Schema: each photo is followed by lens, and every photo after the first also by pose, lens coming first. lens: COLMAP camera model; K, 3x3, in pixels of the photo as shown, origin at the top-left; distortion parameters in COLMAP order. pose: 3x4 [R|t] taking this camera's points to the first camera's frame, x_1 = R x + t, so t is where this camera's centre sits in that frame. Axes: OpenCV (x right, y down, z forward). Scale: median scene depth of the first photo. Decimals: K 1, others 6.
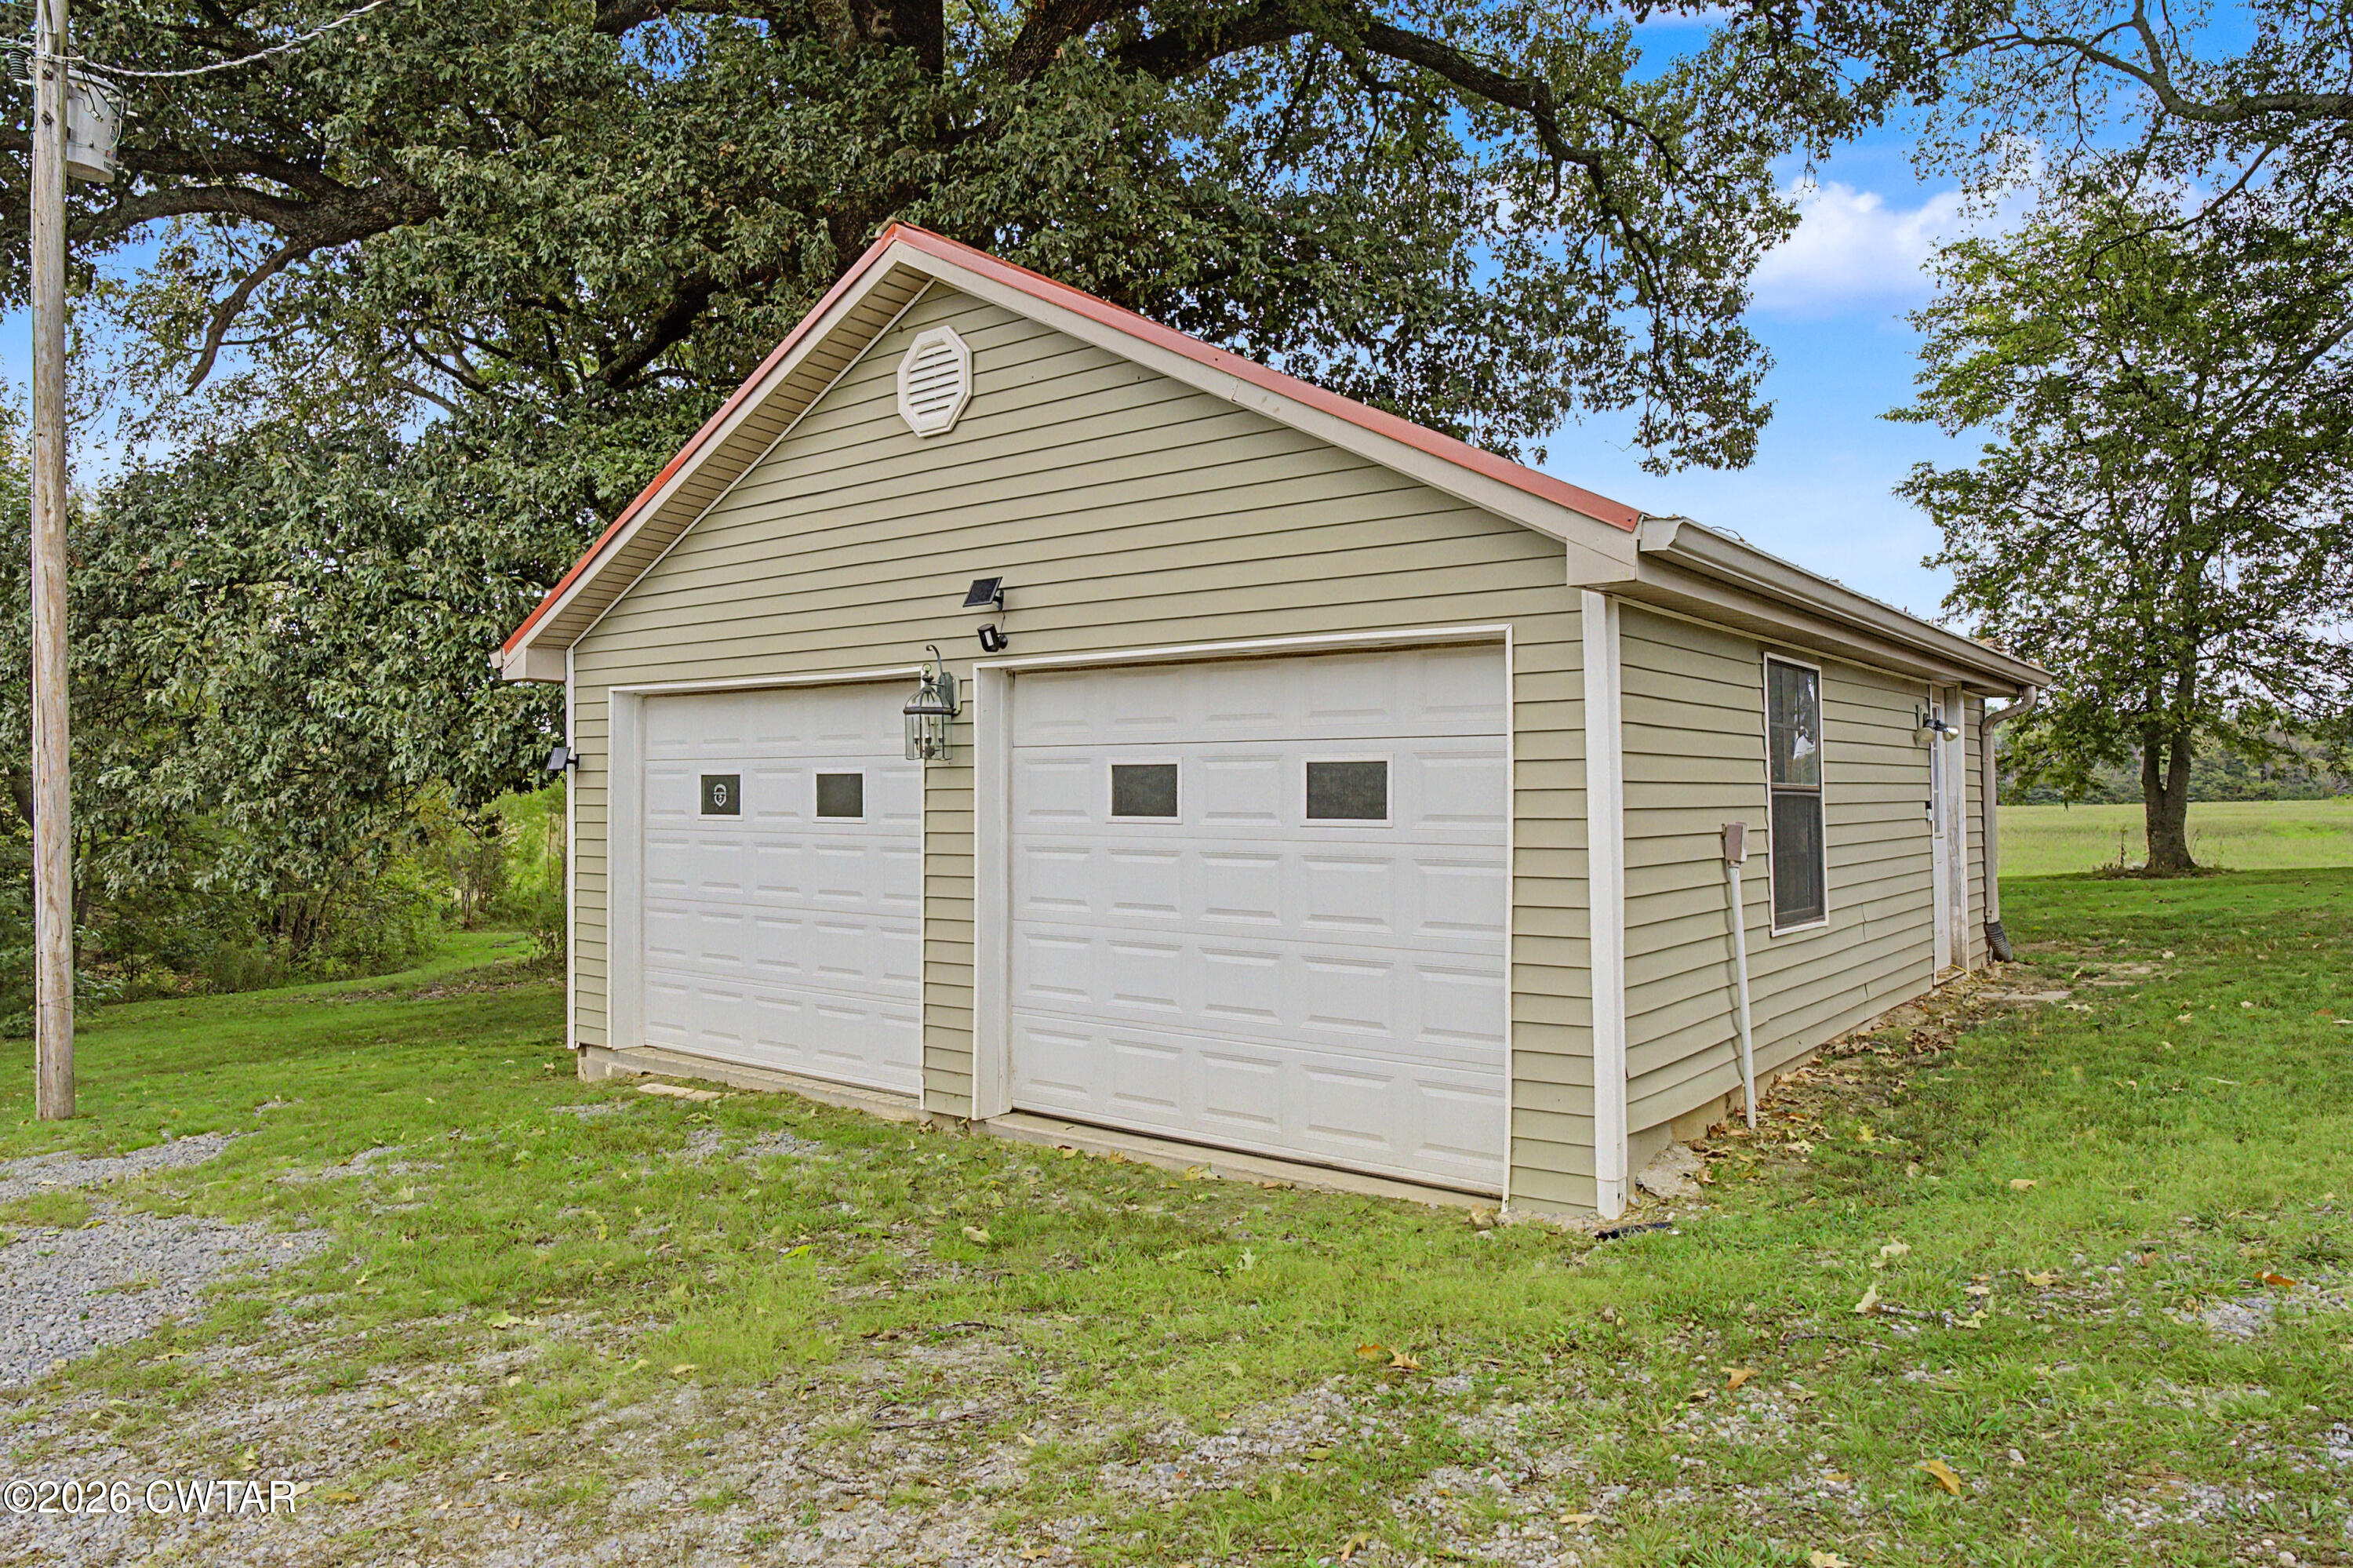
lens RADIAL K [[1508.2, 0, 1177.0], [0, 1508.2, 787.2], [0, 0, 1]] dist [-0.006300, -0.001504]
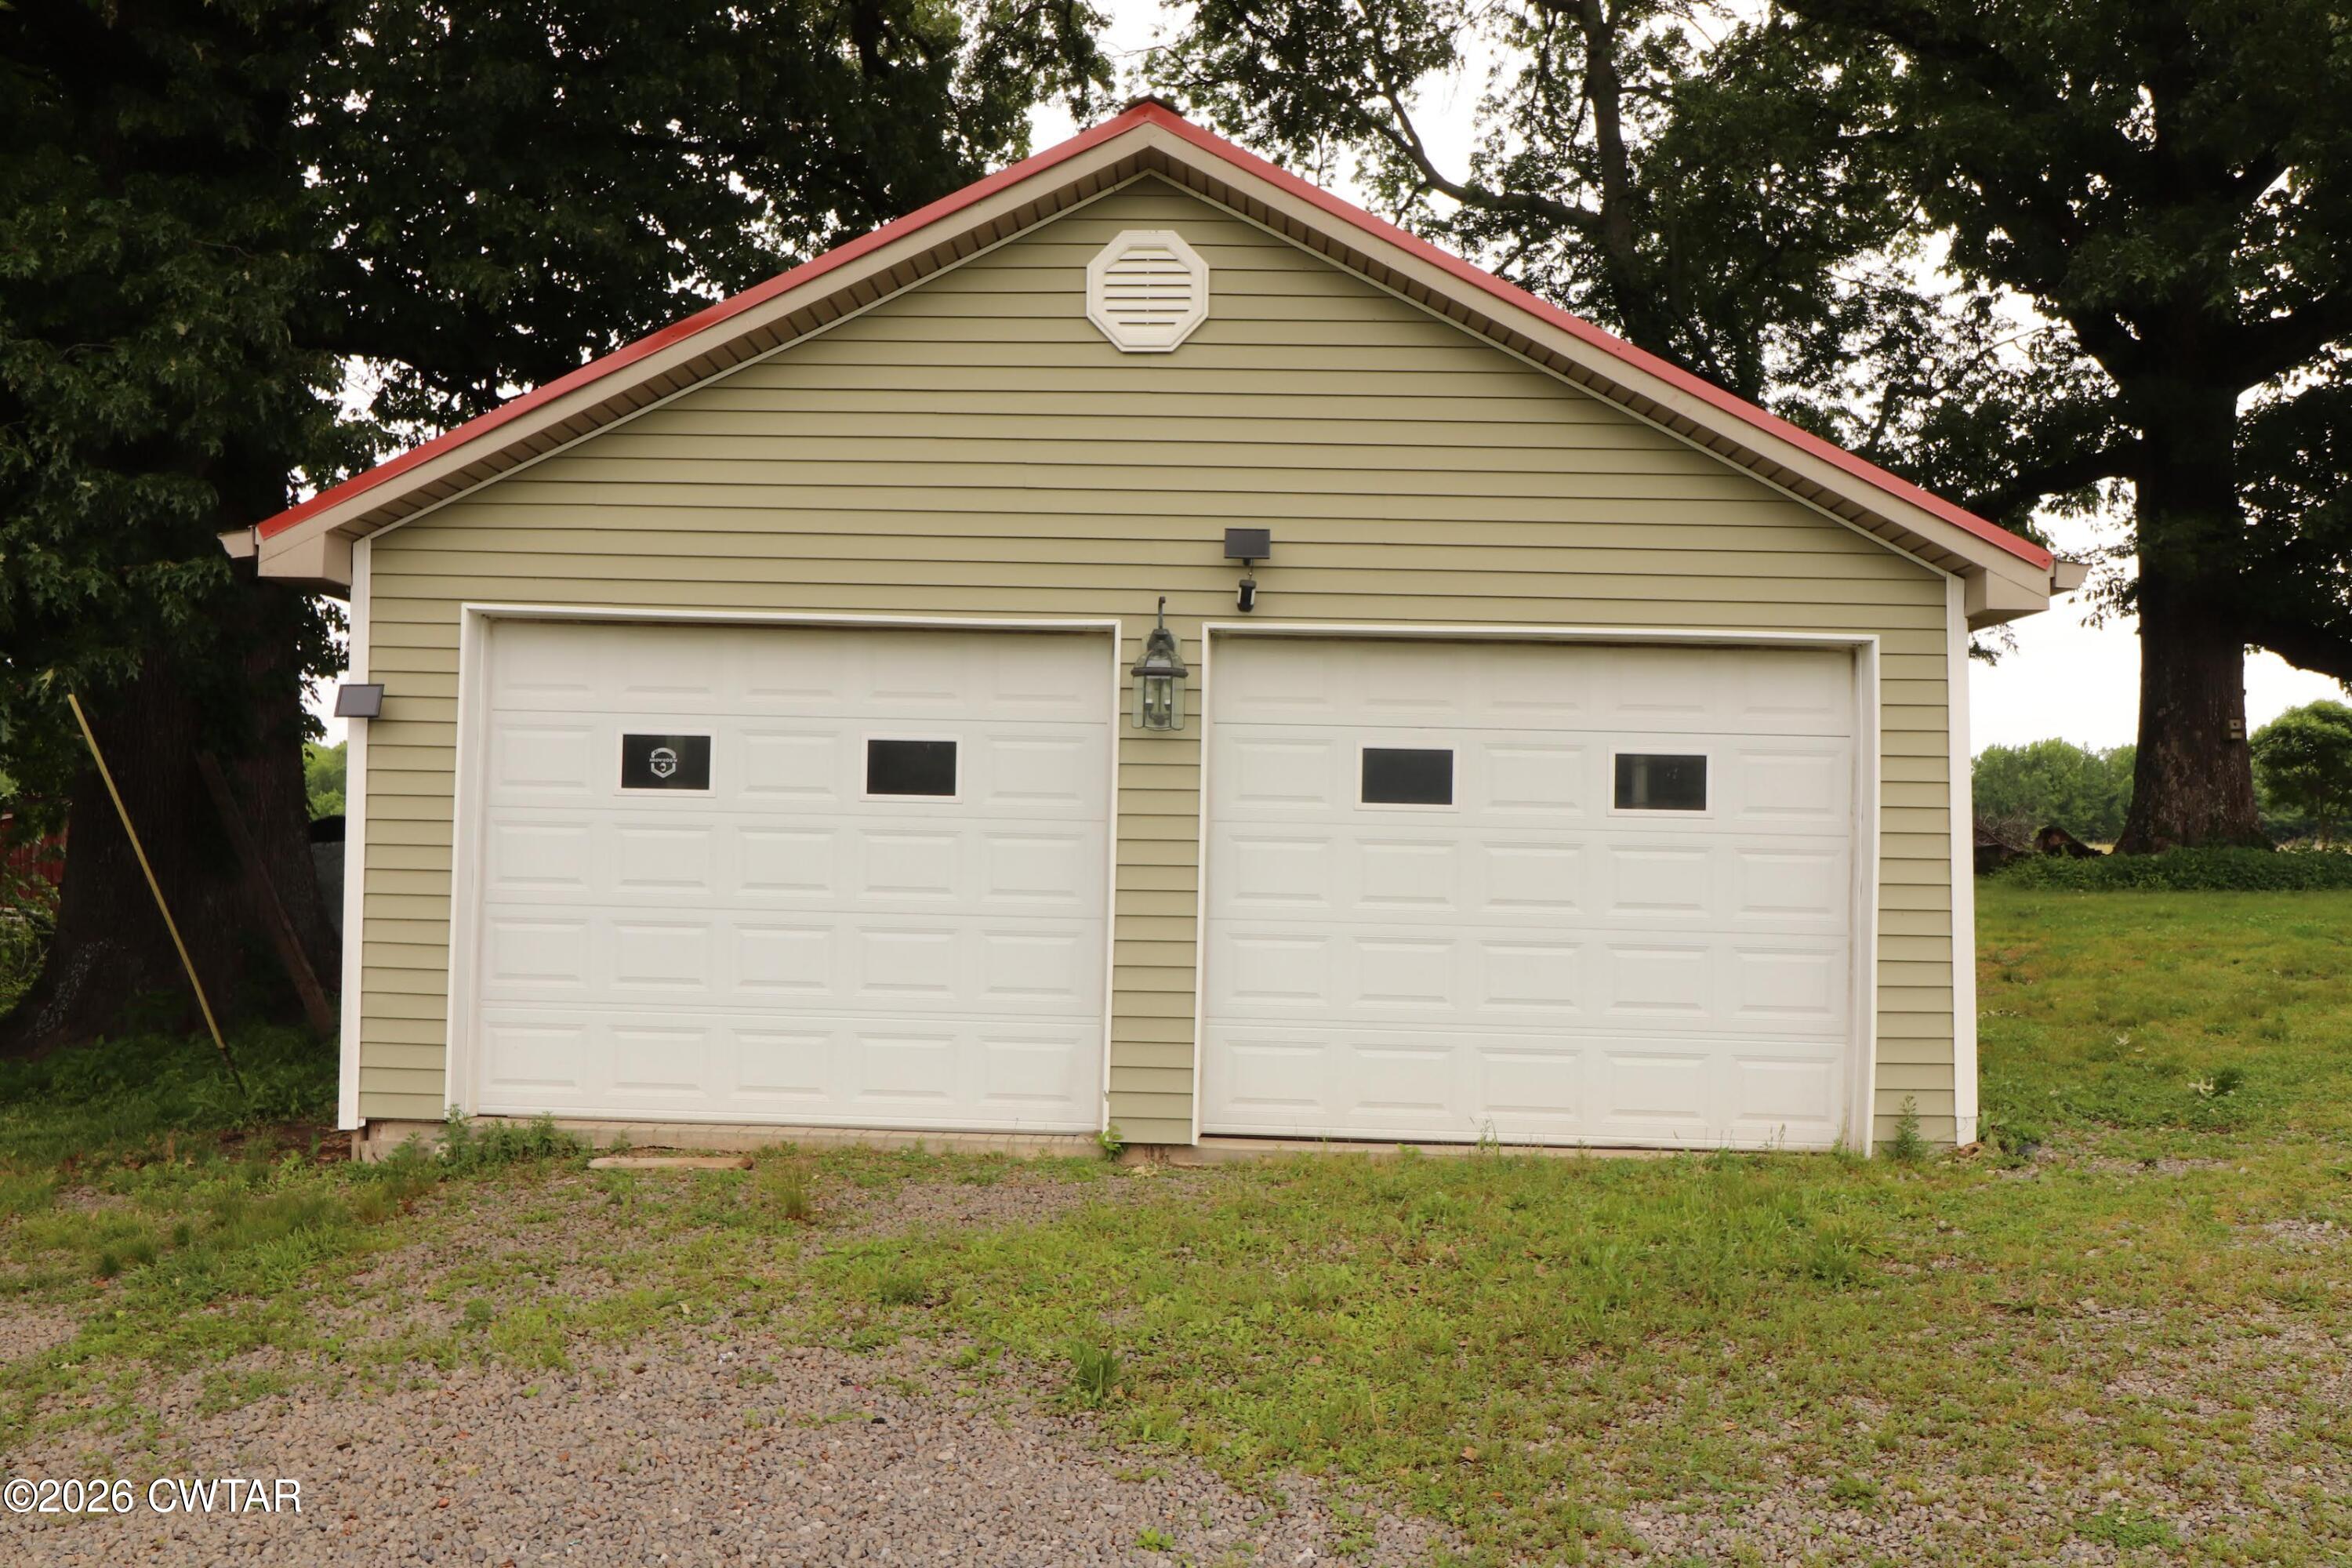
lens RADIAL K [[1273.6, 0, 1176.4], [0, 1273.6, 731.7], [0, 0, 1]] dist [0.000155, 0.000688]
pose [[0.813055, 0.039647, 0.580835, -0.551126], [-0.027937, 0.999186, -0.029097, 0.002039], [-0.581516, 0.007430, 0.813501, 0.398389]]
